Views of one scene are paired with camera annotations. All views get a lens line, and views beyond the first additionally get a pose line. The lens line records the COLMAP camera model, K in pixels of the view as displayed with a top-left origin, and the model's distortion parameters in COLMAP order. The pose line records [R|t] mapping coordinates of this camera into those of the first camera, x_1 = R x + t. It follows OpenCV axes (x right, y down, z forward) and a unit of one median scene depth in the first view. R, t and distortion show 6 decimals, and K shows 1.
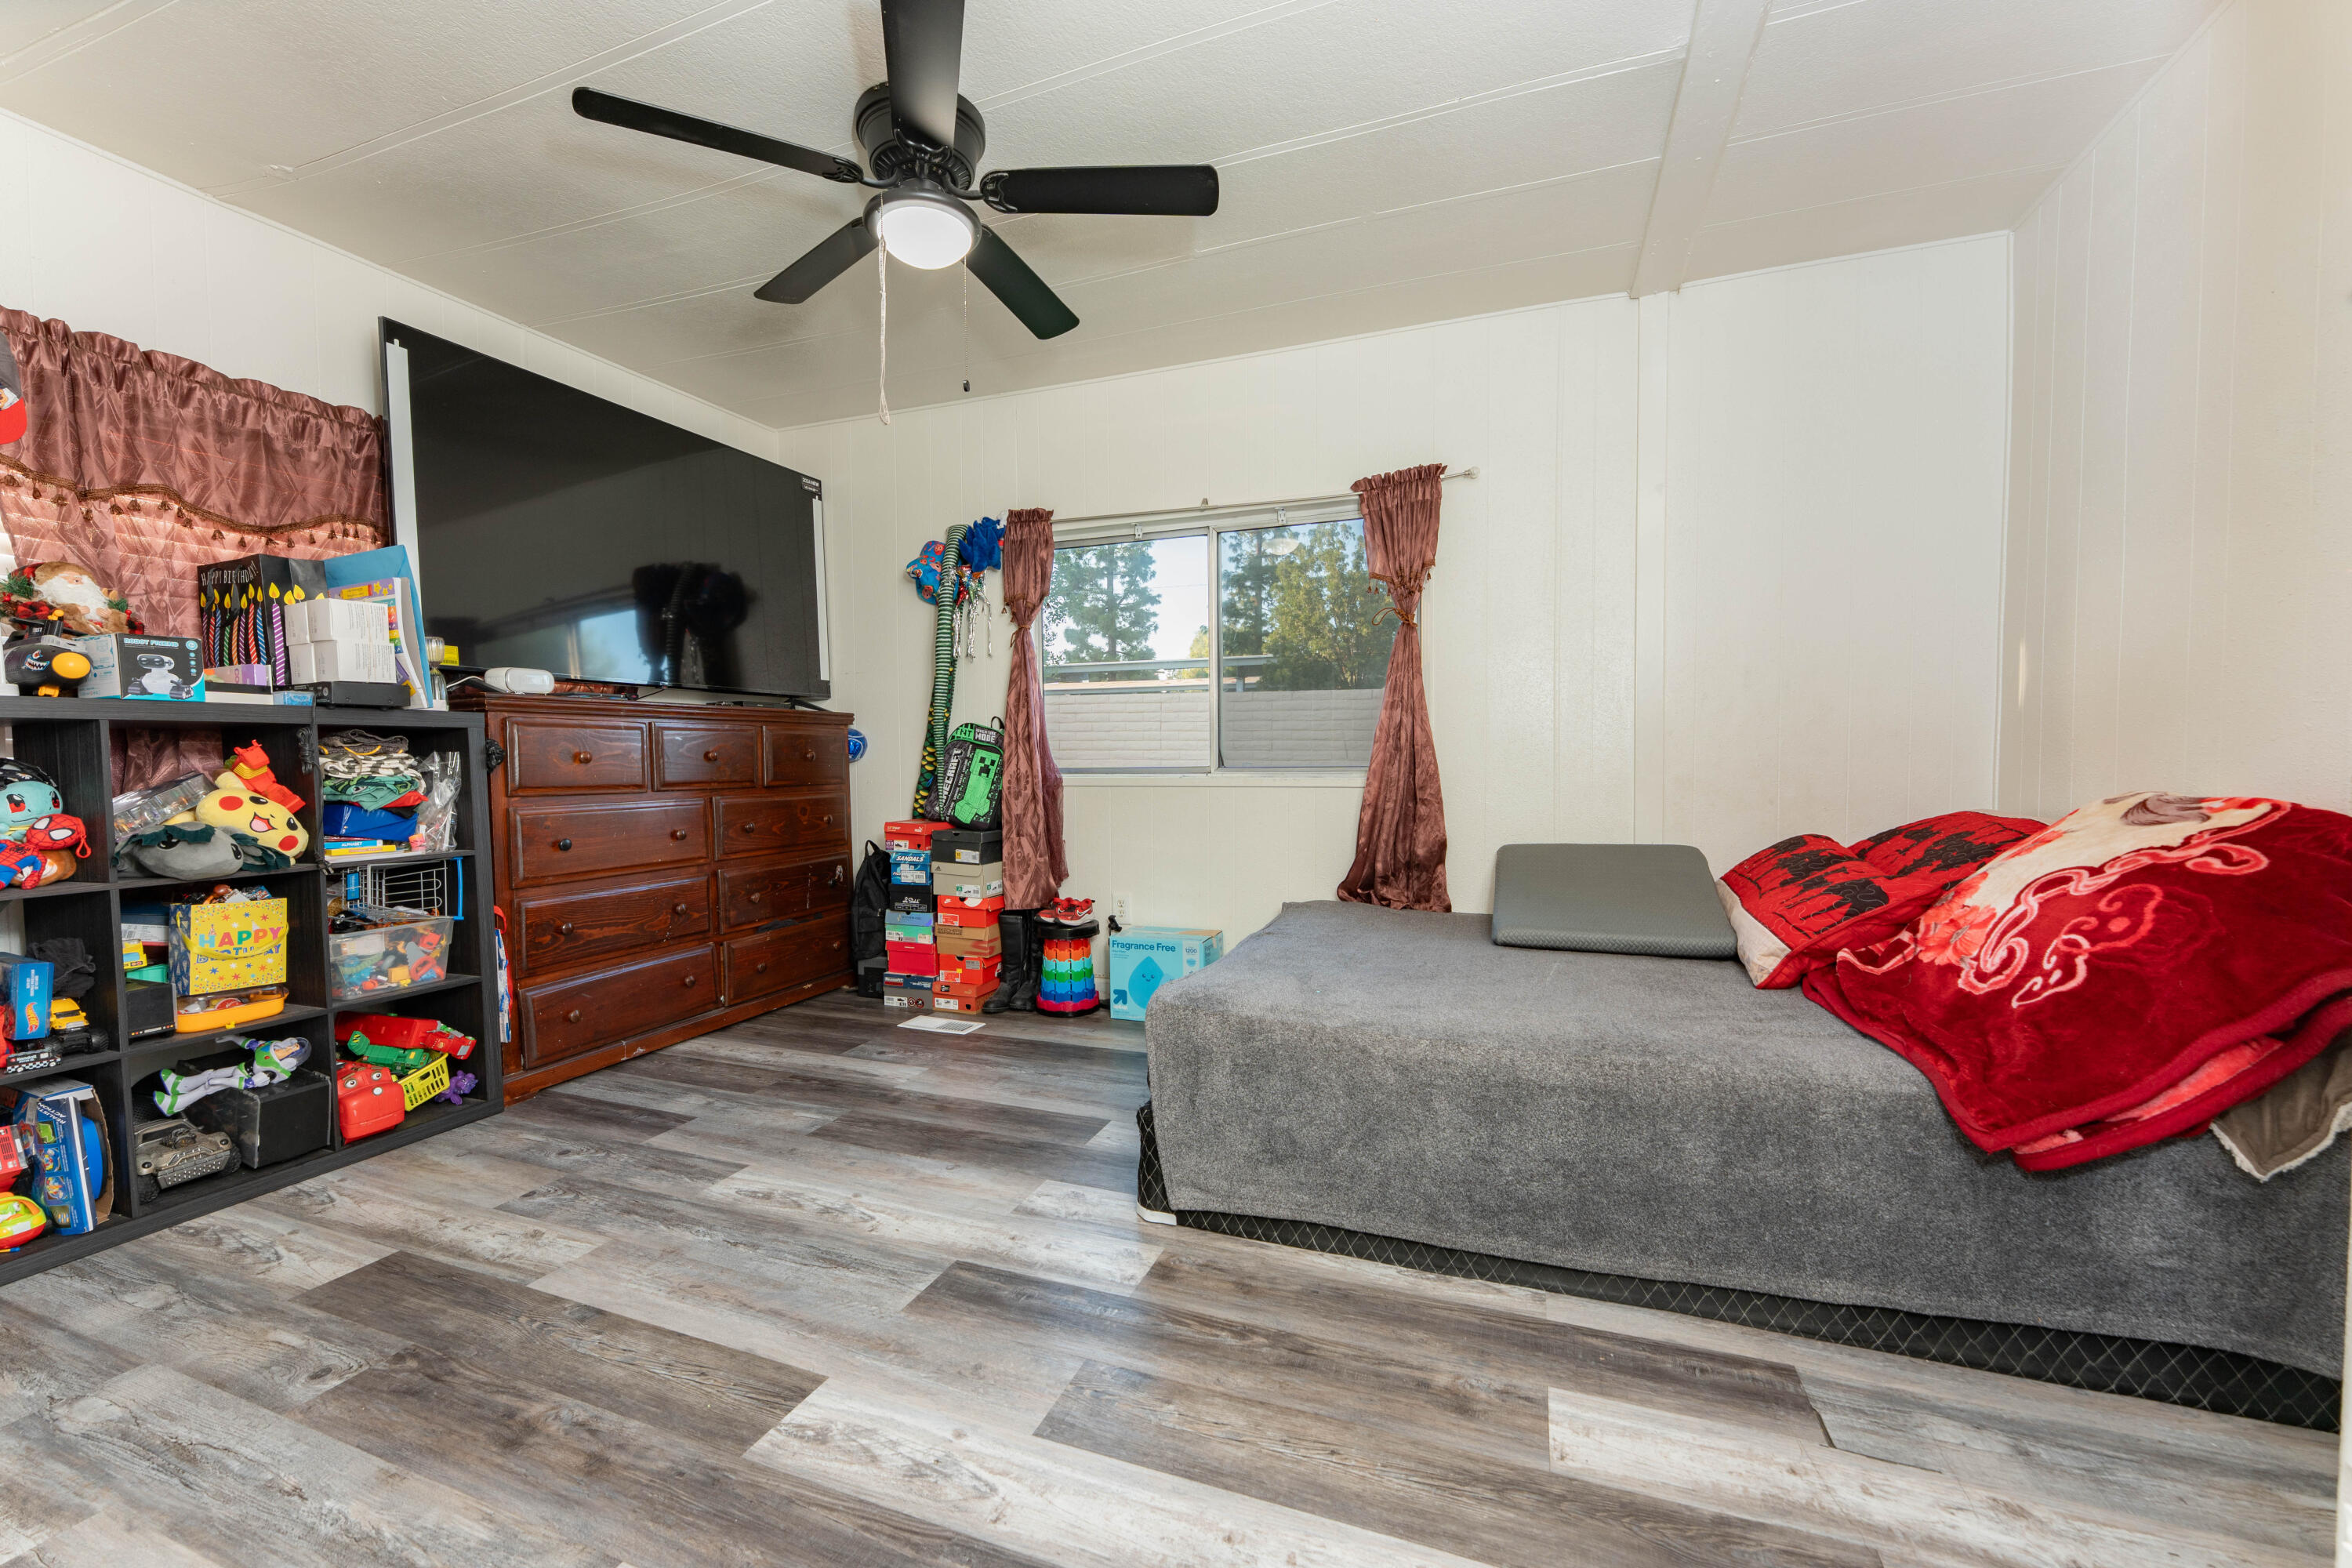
lens RADIAL K [[955.0, 0, 1179.7], [0, 955.0, 785.8], [0, 0, 1]] dist [0.004476, -0.001277]
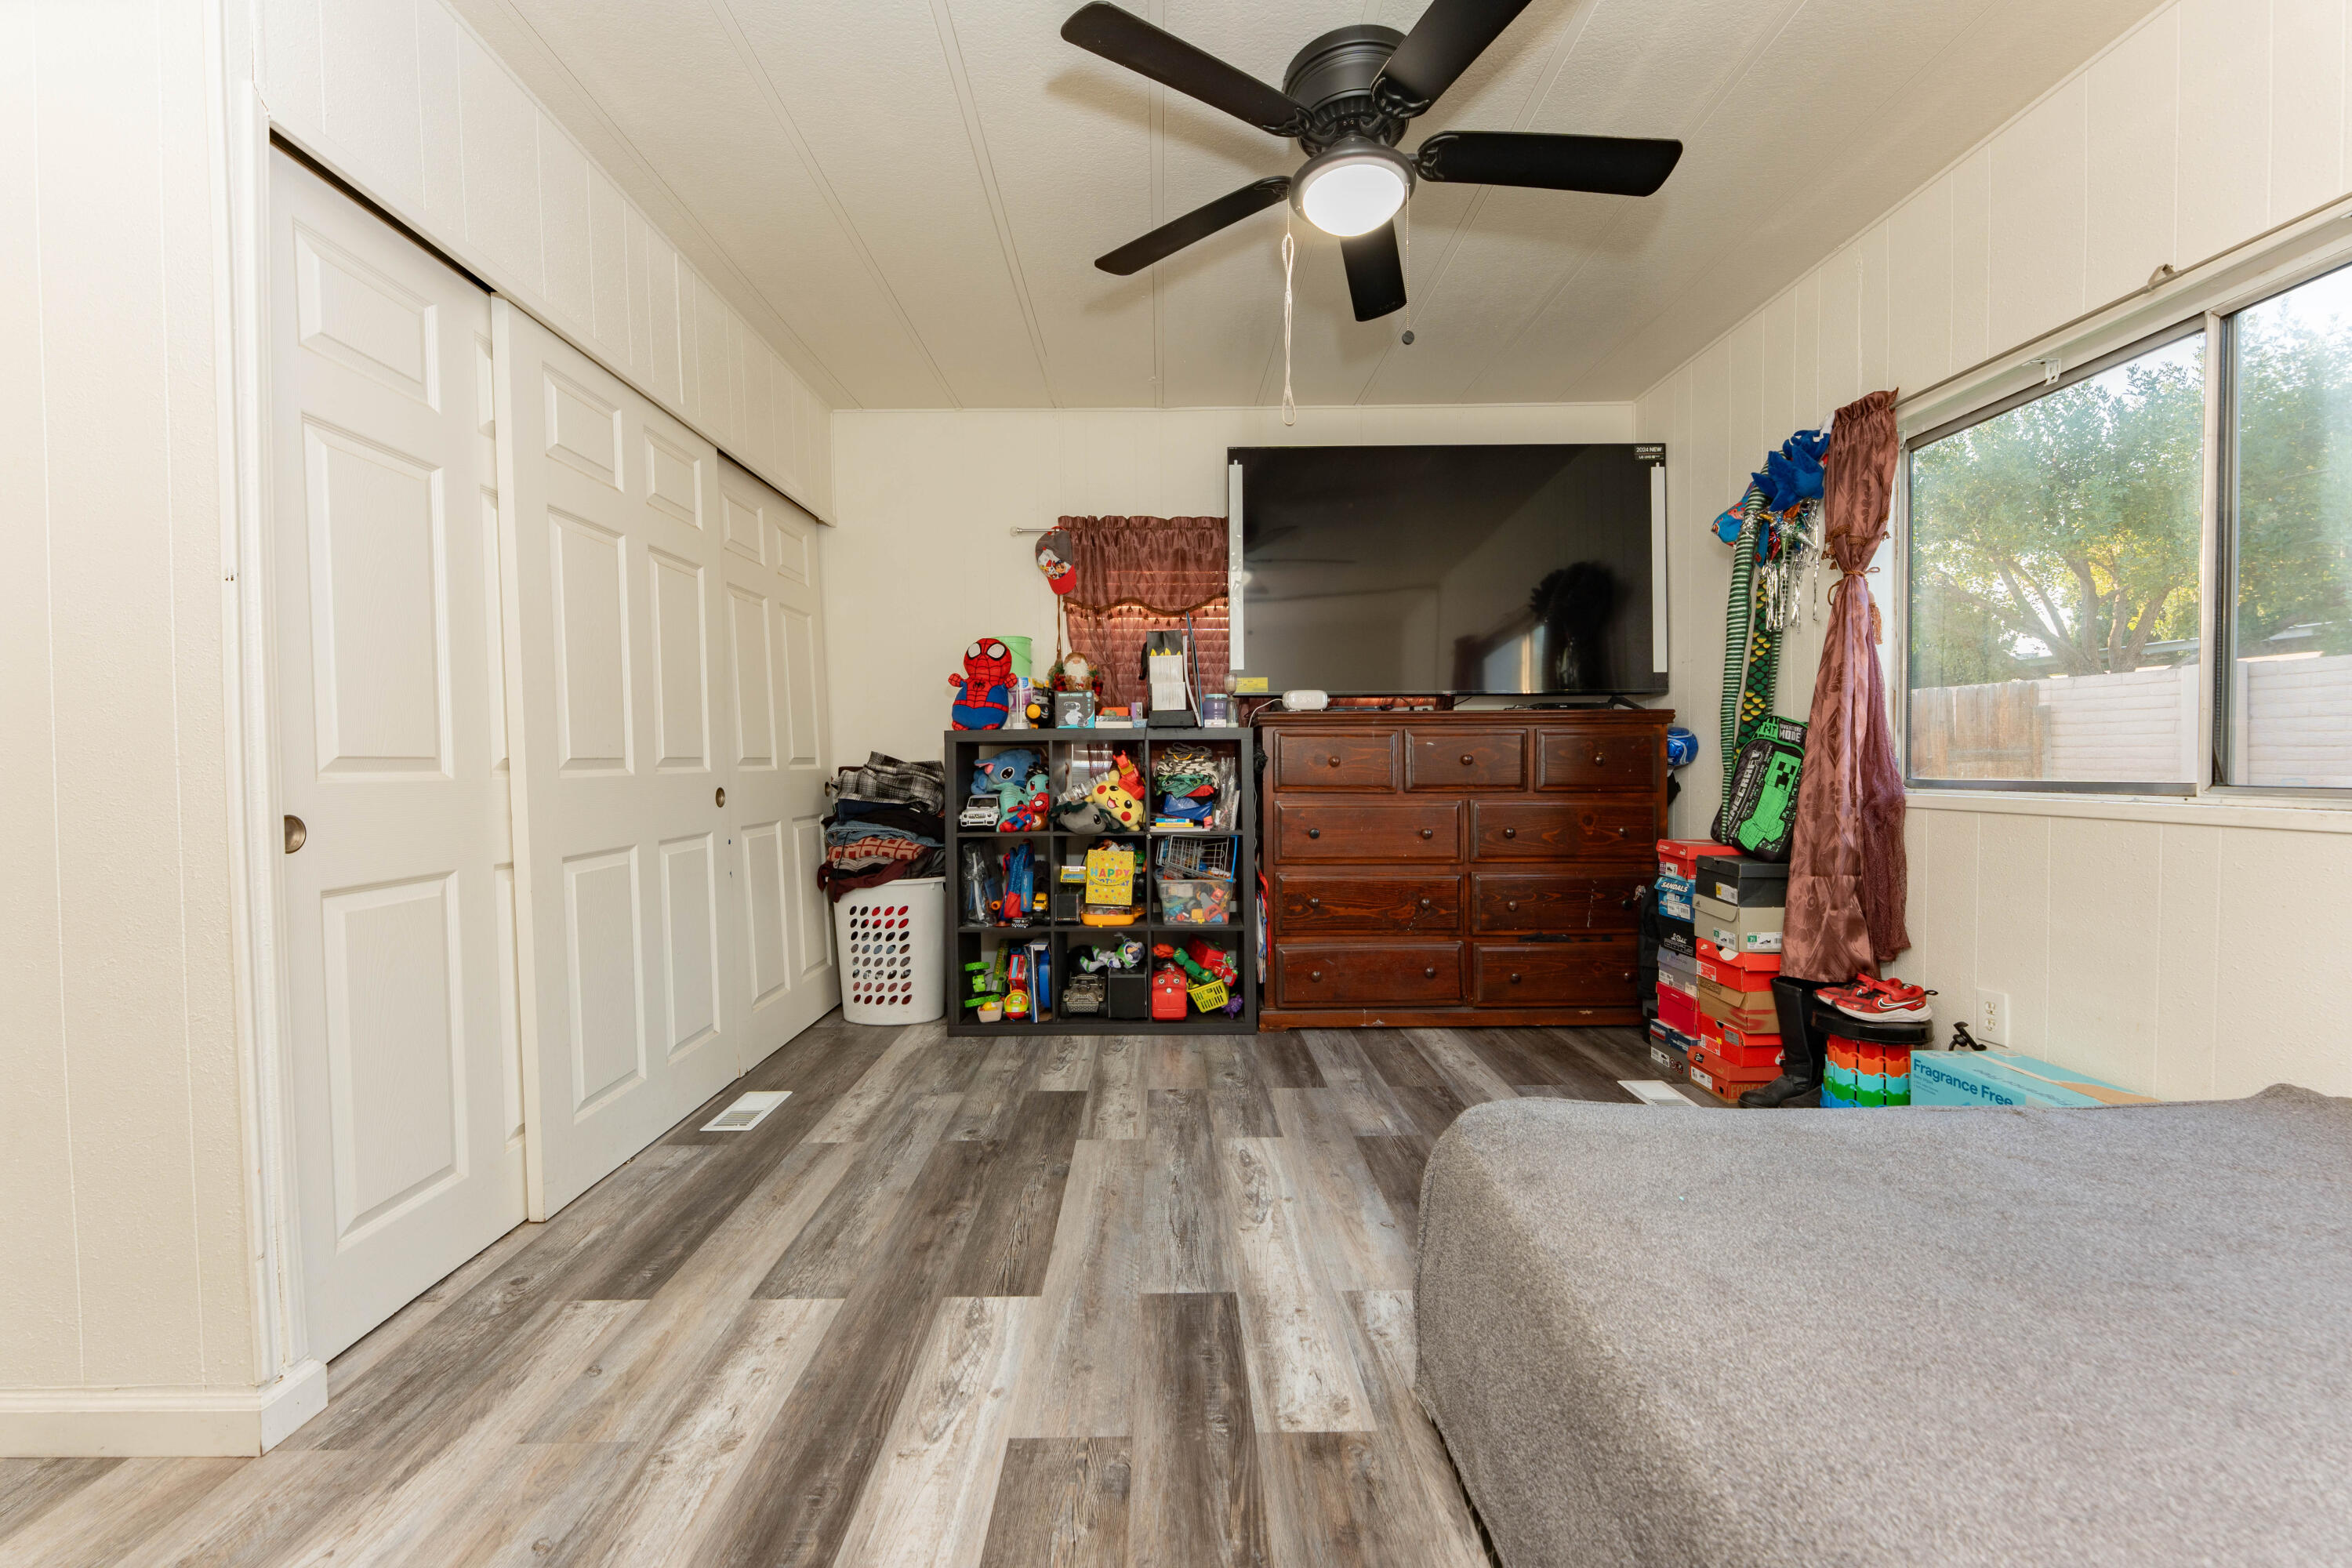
lens RADIAL K [[955.0, 0, 1168.3], [0, 955.0, 782.3], [0, 0, 1]] dist [0.004476, -0.001277]
pose [[0.344412, 0.026031, -0.938458, 0.472470], [-0.027632, 0.999464, 0.017583, -0.021203], [0.938412, 0.019876, 0.344946, 0.449833]]
